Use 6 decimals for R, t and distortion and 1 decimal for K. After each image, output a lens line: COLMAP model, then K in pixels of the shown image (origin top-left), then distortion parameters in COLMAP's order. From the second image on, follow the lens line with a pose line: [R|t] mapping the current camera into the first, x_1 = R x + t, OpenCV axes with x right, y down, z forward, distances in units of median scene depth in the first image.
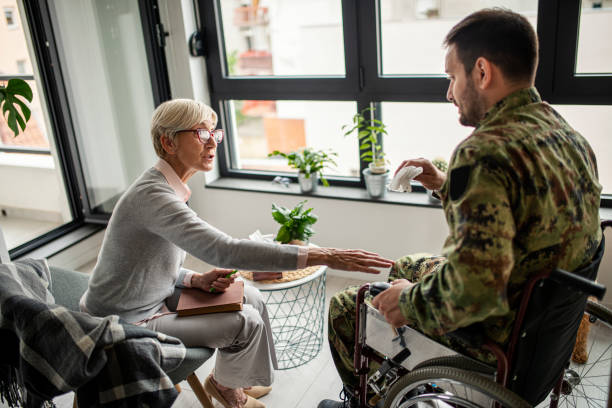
lens RADIAL K [[574.7, 0, 306.8], [0, 574.7, 202.4], [0, 0, 1]] dist [-0.038092, 0.000000]
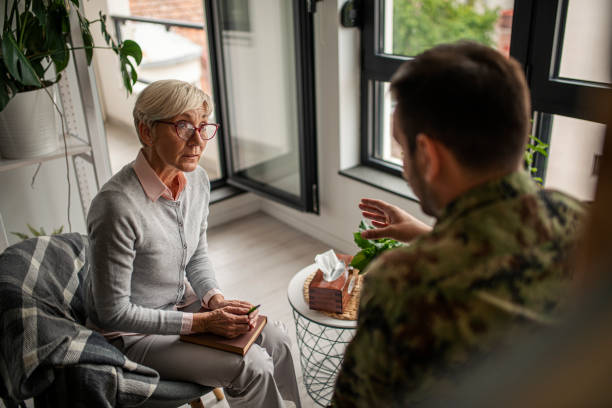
lens RADIAL K [[574.7, 0, 306.0], [0, 574.7, 205.9], [0, 0, 1]] dist [-0.038092, 0.000000]
pose [[0.904969, 0.206899, -0.371785, 0.207984], [-0.175156, 0.977489, 0.117623, -0.122916], [0.387752, -0.041325, 0.920837, 0.238754]]
